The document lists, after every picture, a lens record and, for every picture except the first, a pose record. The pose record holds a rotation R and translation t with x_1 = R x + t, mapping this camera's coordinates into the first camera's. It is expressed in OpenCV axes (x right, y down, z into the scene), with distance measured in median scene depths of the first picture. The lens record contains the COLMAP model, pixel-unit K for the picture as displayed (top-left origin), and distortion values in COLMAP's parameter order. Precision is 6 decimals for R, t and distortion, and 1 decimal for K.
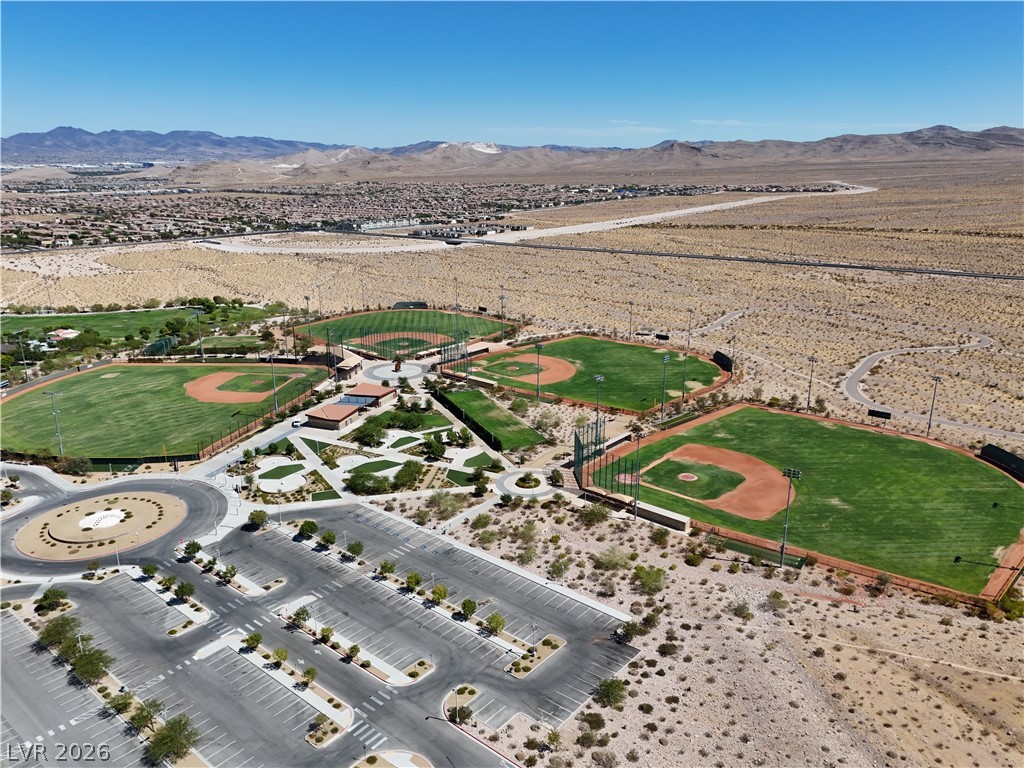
lens RADIAL K [[758.7, 0, 512.0], [0, 758.7, 384.0], [0, 0, 1]] dist [0.085014, -0.084362]
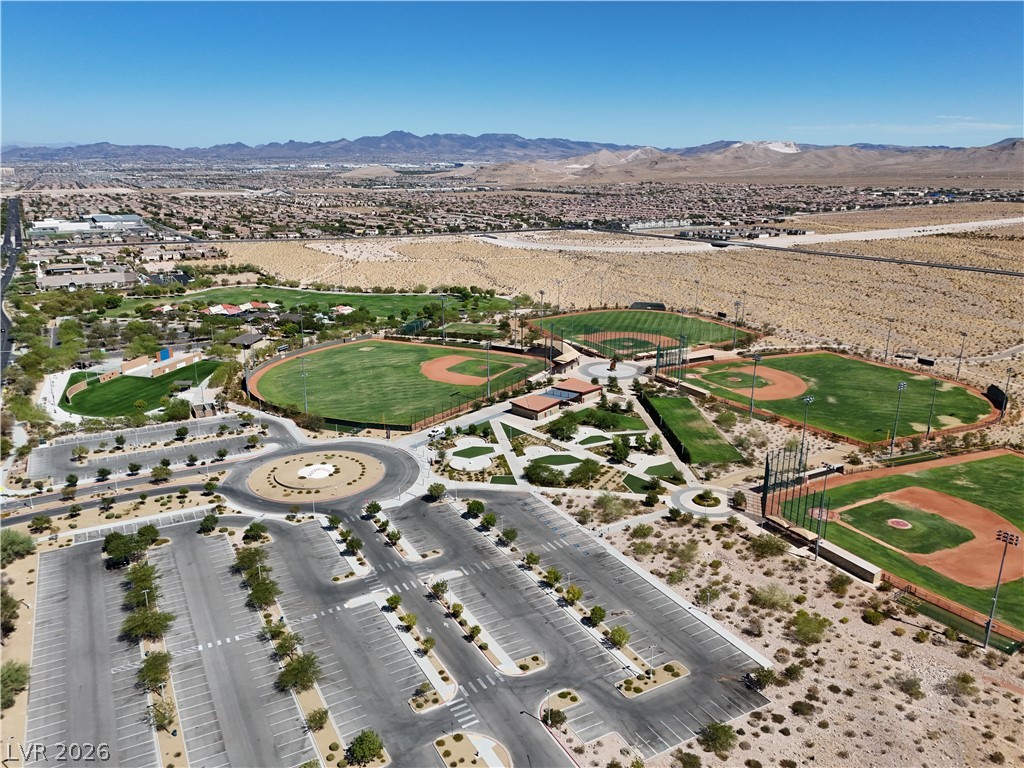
lens RADIAL K [[758.7, 0, 512.0], [0, 758.7, 384.0], [0, 0, 1]] dist [0.085014, -0.084362]
pose [[0.935505, 0.106943, -0.336740, 0.089188], [-0.107094, 0.994083, 0.018184, -0.004008], [0.336692, 0.019051, 0.941422, 0.023926]]
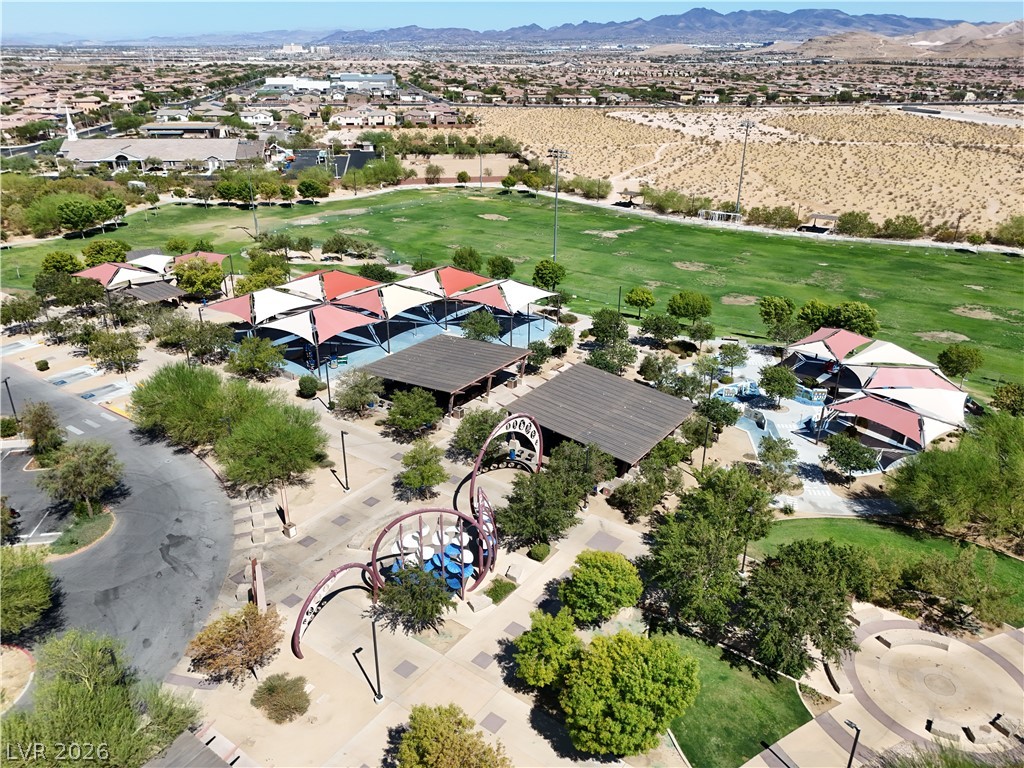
lens RADIAL K [[758.7, 0, 512.0], [0, 758.7, 384.0], [0, 0, 1]] dist [0.085014, -0.084362]
pose [[0.755830, 0.275056, -0.594193, -0.882041], [-0.195063, 0.960870, 0.196669, -0.137675], [0.625037, -0.032743, 0.779908, 1.293990]]
